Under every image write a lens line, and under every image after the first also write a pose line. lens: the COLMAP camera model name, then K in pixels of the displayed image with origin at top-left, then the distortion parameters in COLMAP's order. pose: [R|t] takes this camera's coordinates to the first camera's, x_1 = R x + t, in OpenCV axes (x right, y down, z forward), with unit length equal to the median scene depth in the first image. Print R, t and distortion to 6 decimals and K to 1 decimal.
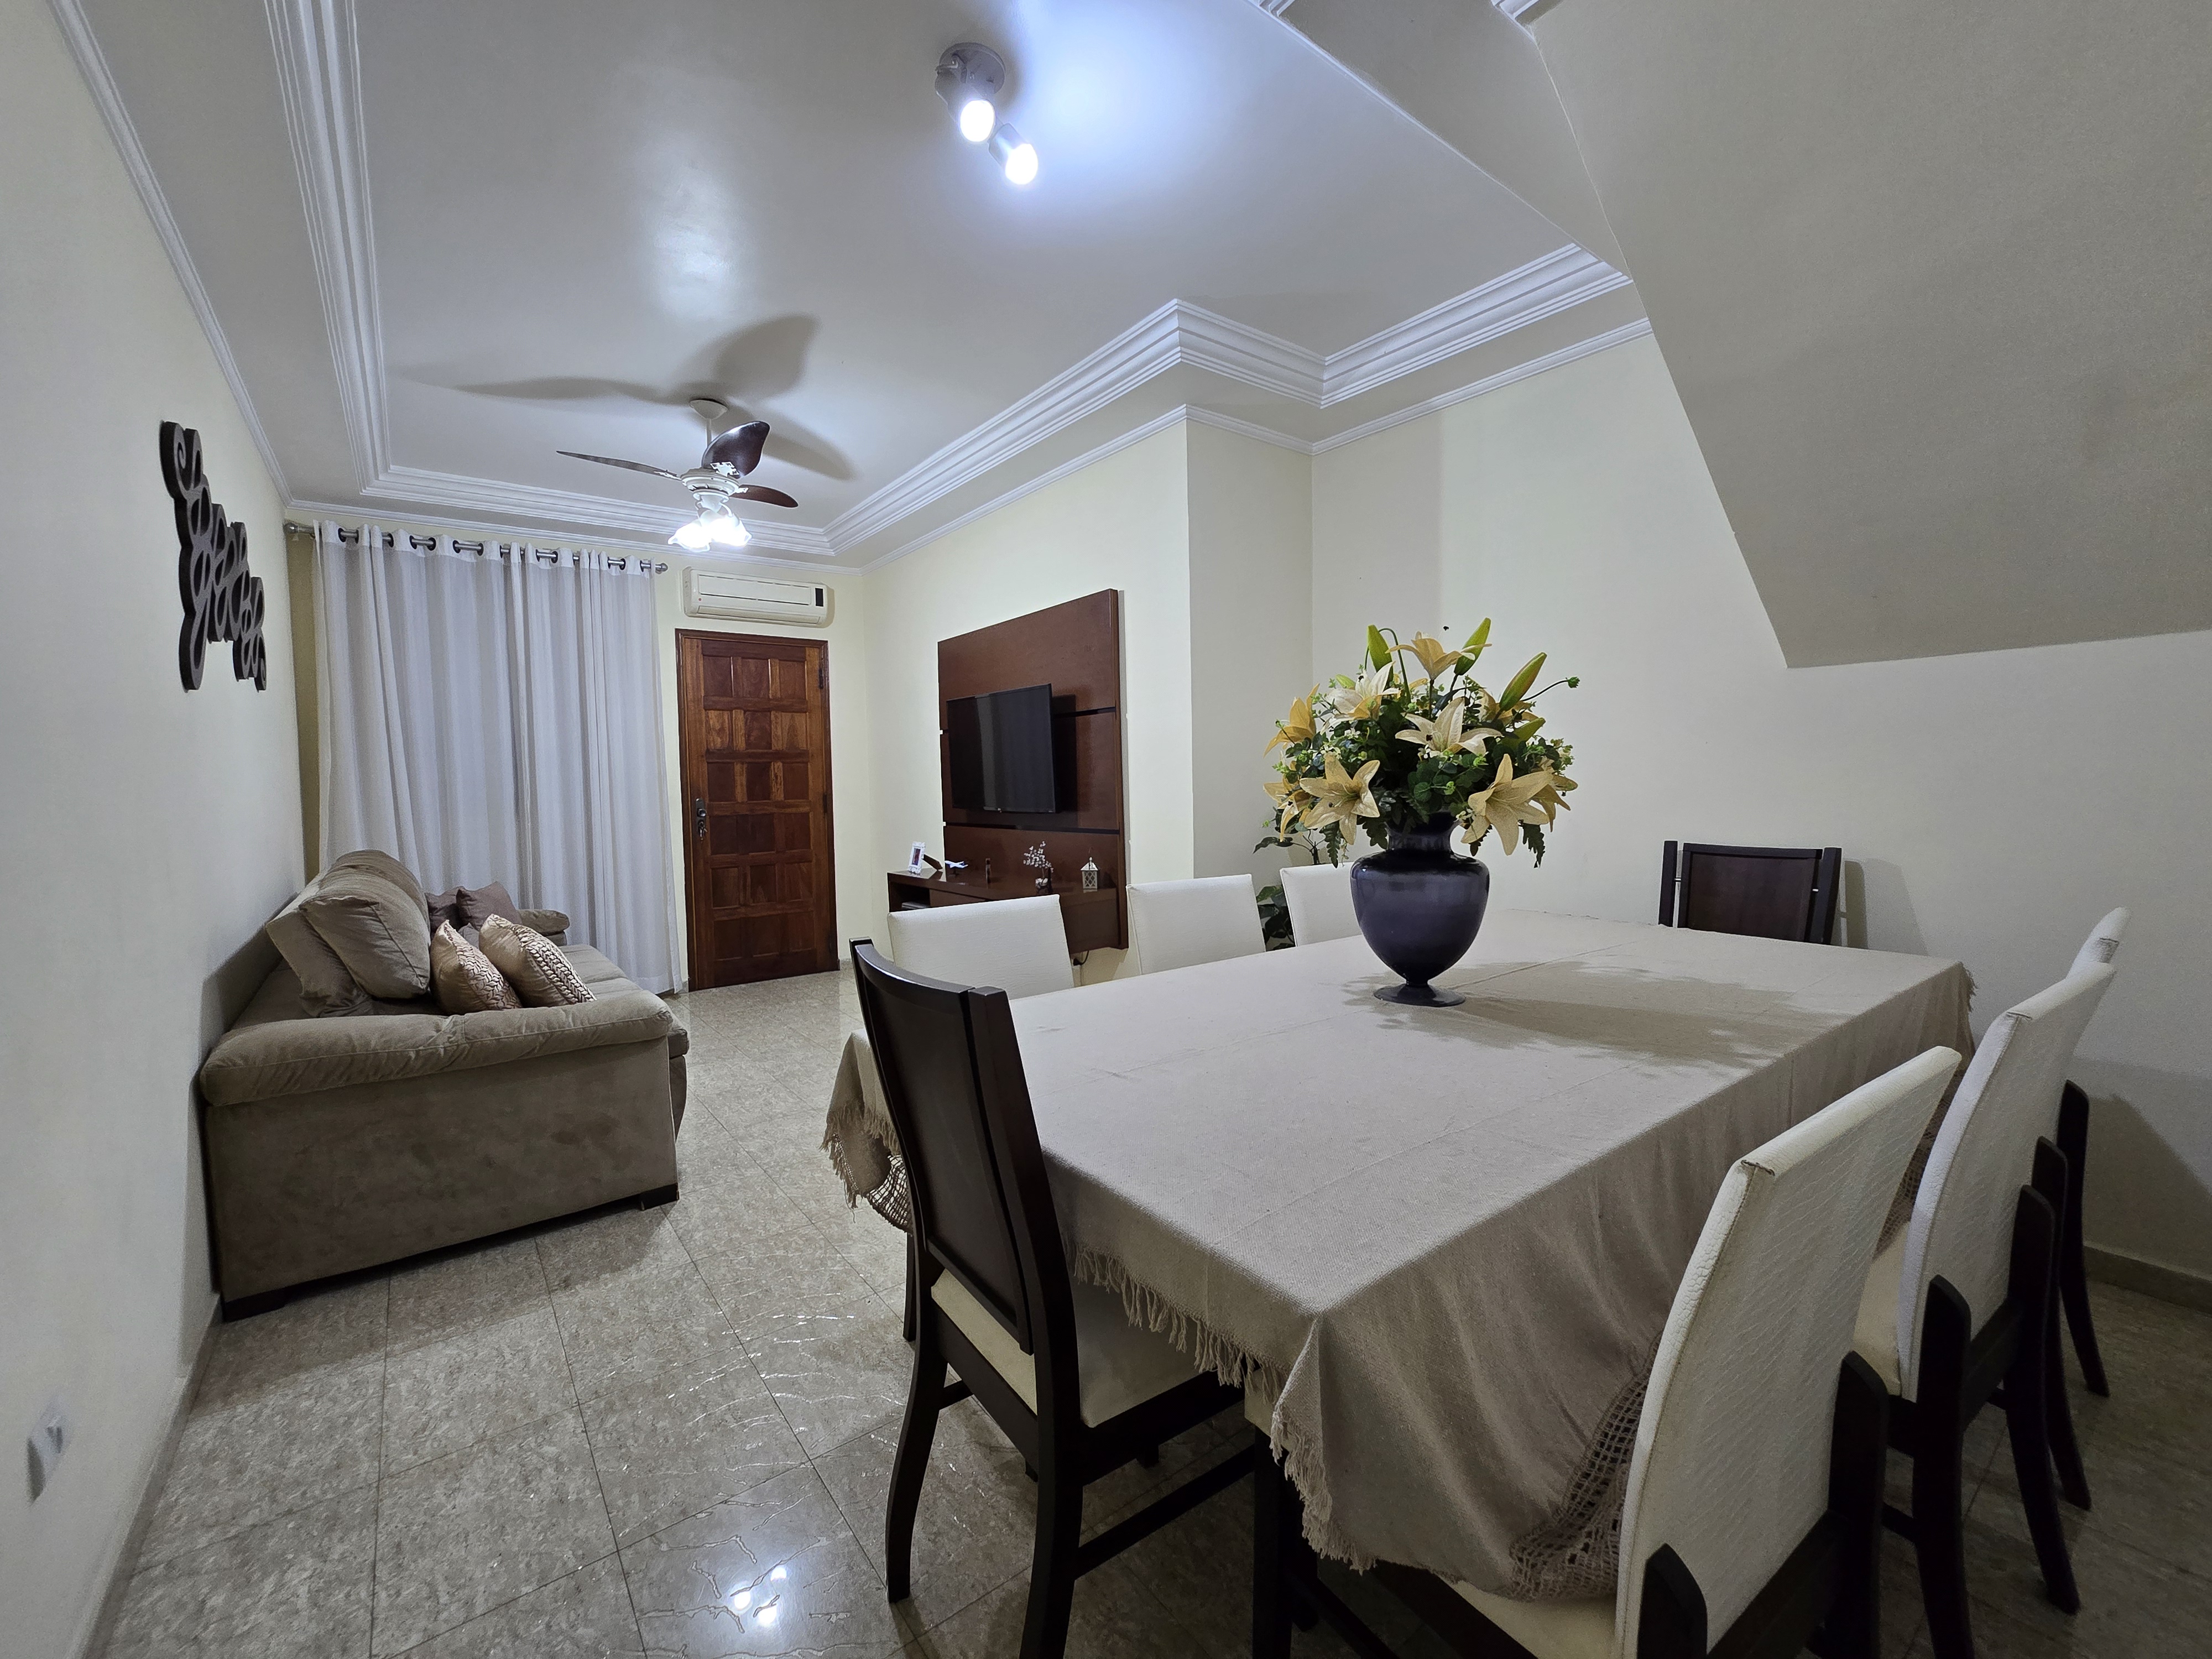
lens RADIAL K [[900.8, 0, 1106.1], [0, 900.8, 831.7], [0, 0, 1]] dist [-0.001141, -0.000991]
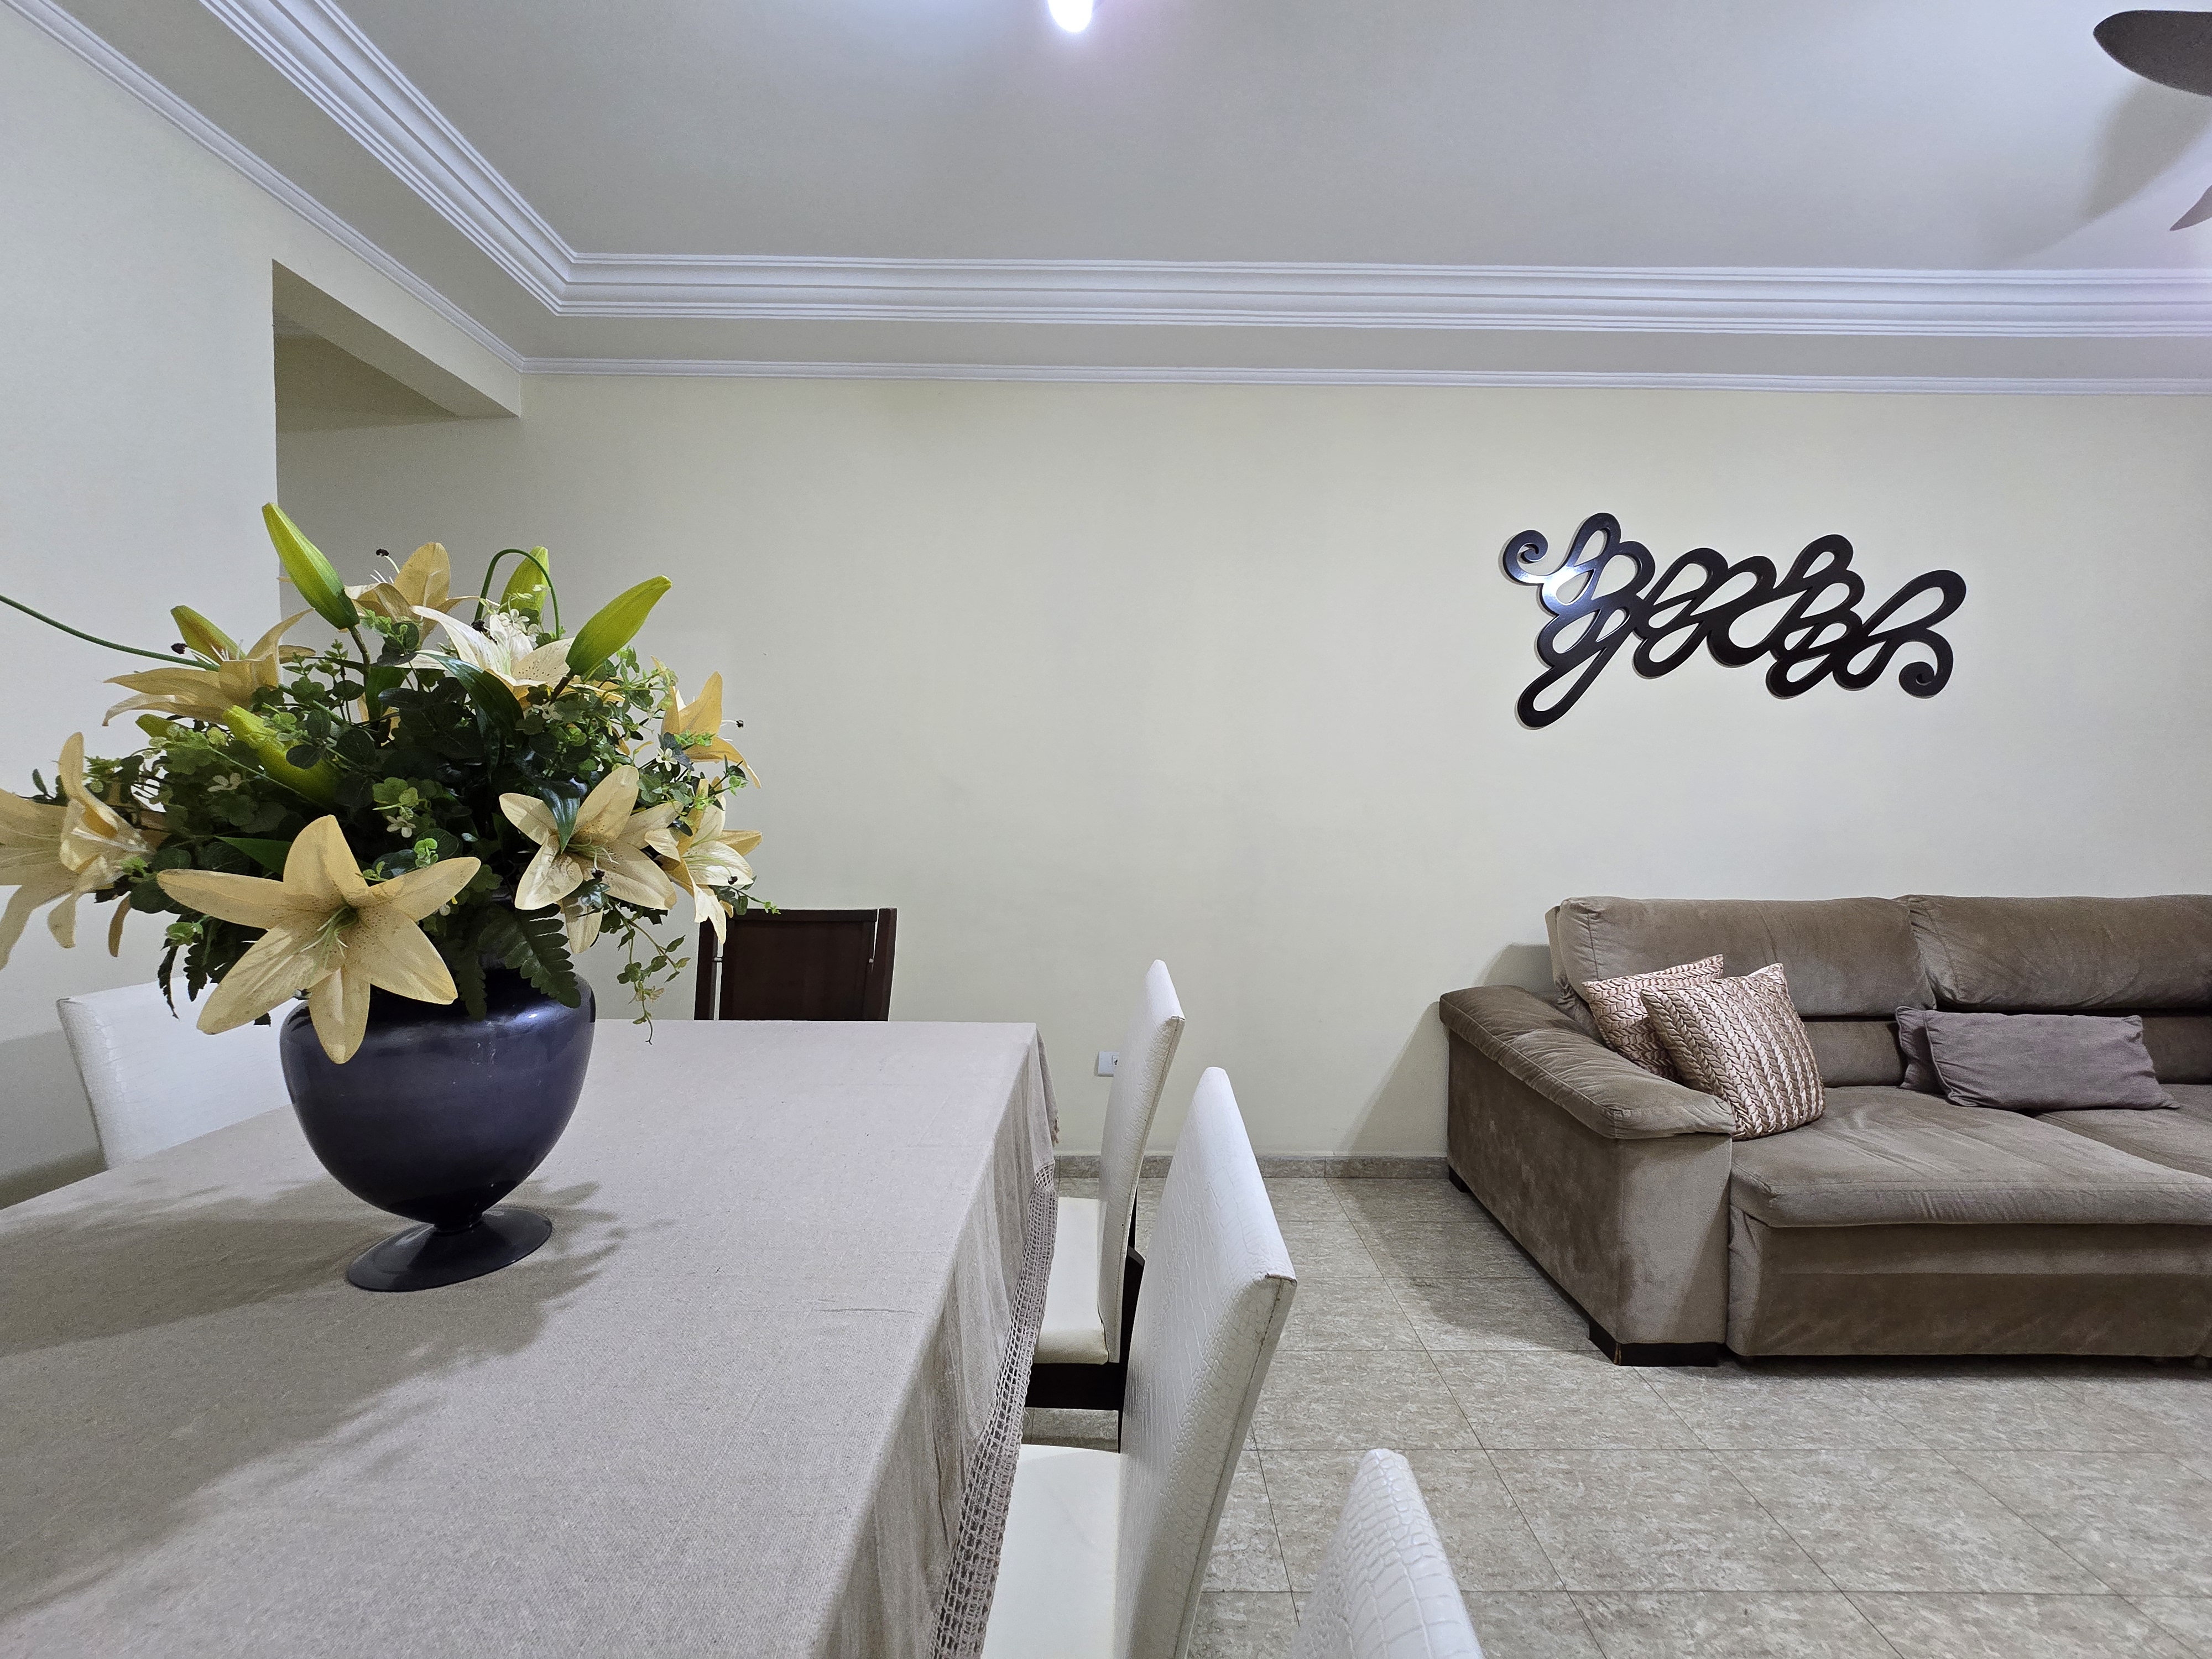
lens RADIAL K [[911.5, 0, 1118.0], [0, 911.5, 830.0], [0, 0, 1]] dist [-0.001460, 0.005490]
pose [[-0.591938, 0.049490, -0.804463, 0.274039], [-0.041857, 0.994879, 0.092004, -0.066048], [0.804896, 0.088133, -0.586835, 0.819607]]
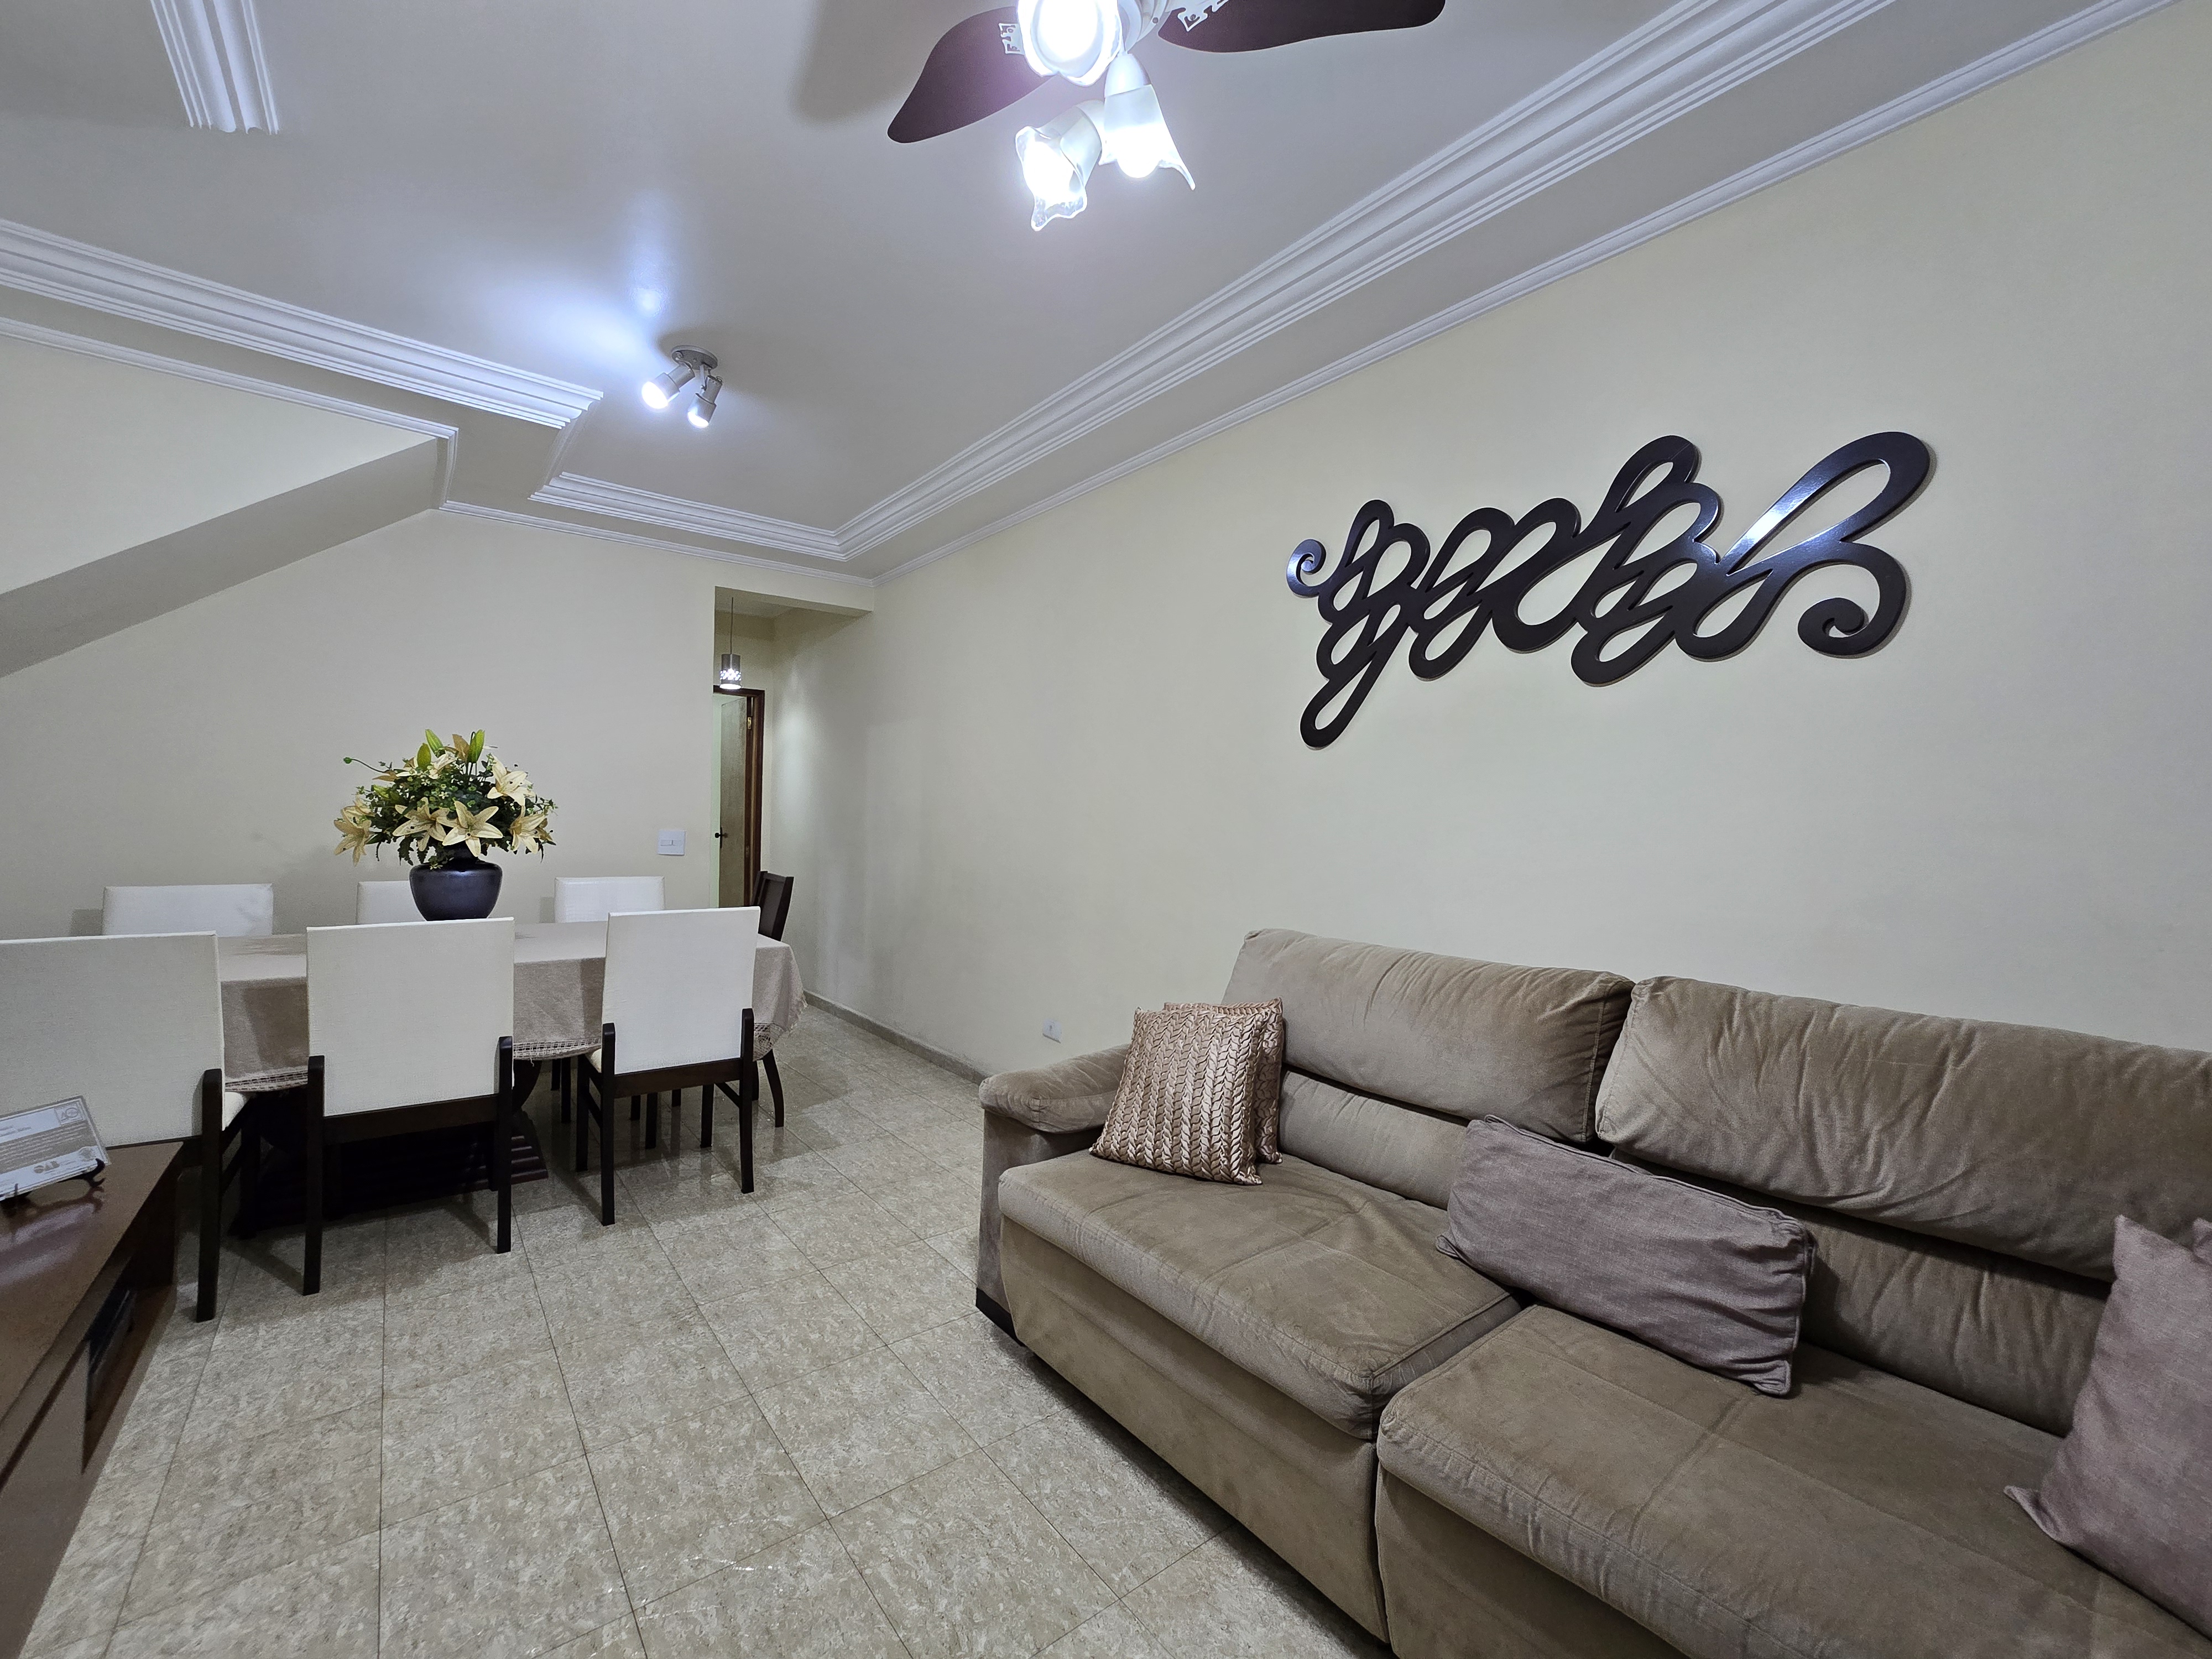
lens RADIAL K [[900.8, 0, 1106.1], [0, 900.8, 831.7], [0, 0, 1]] dist [-0.001141, -0.000991]
pose [[-0.999763, -0.003218, -0.021515, -0.442777], [-0.004762, 0.997383, 0.072137, -0.081244], [0.021227, 0.072222, -0.997163, 1.398298]]
